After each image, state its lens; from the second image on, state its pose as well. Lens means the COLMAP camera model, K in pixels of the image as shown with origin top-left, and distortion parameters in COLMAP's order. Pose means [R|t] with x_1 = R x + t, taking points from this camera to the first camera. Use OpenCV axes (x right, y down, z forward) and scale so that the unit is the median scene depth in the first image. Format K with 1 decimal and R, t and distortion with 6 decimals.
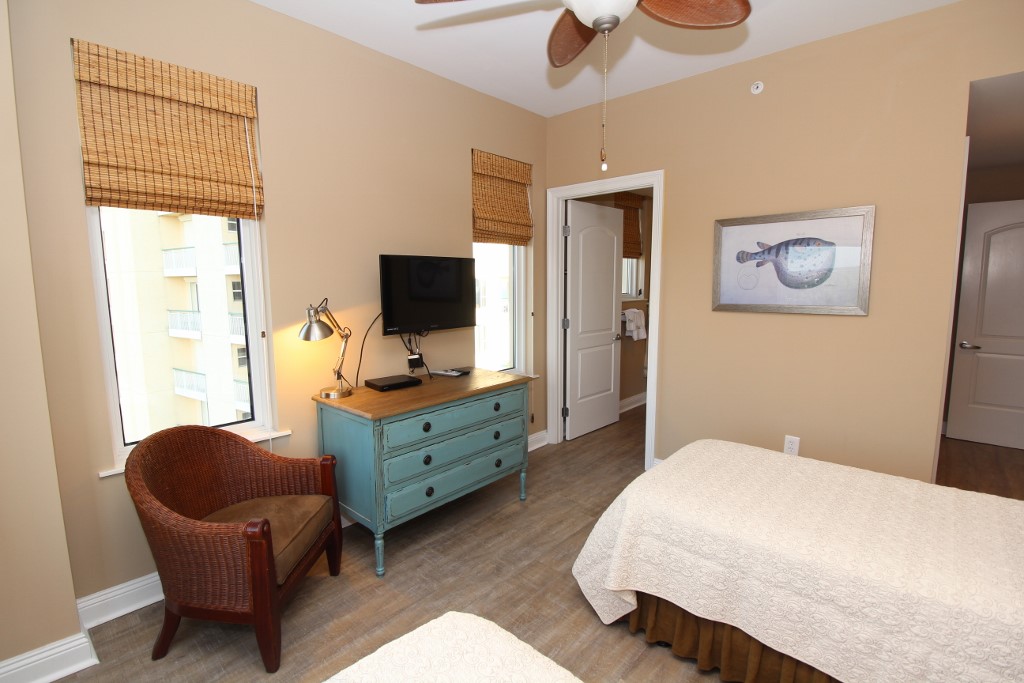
lens RADIAL K [[473.4, 0, 509.4], [0, 473.4, 339.5], [0, 0, 1]] dist [-0.016401, -0.003665]
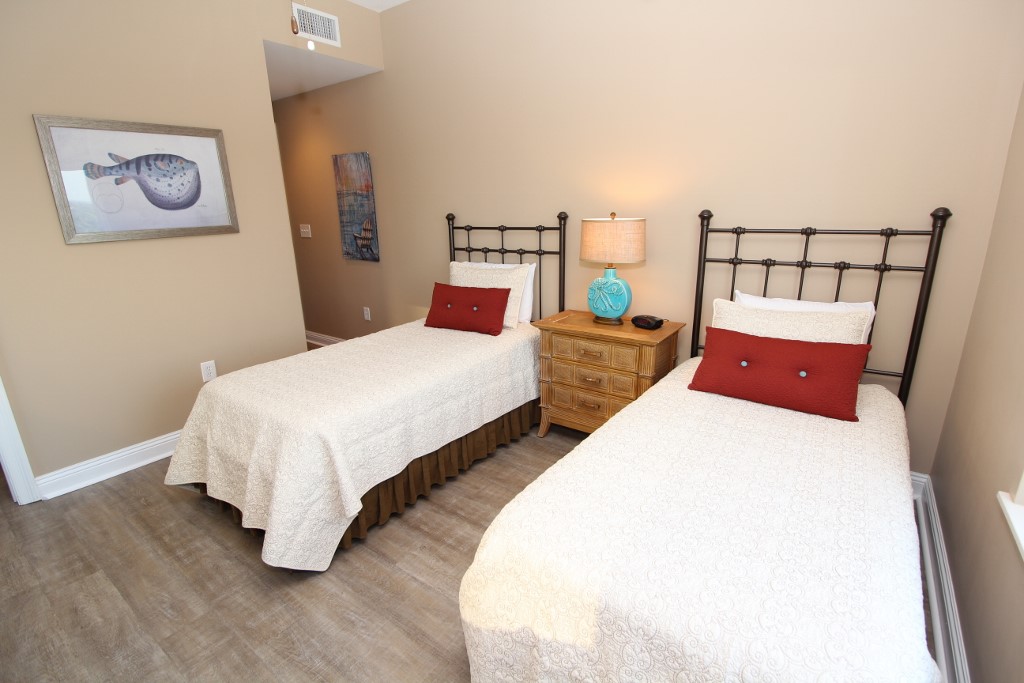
lens RADIAL K [[473.4, 0, 509.2], [0, 473.4, 341.2], [0, 0, 1]] dist [-0.016401, -0.003665]
pose [[-0.118289, -0.266441, 0.956565, -0.440312], [0.137462, 0.949659, 0.281516, -0.029832], [-0.983418, 0.164792, -0.075709, 0.454950]]
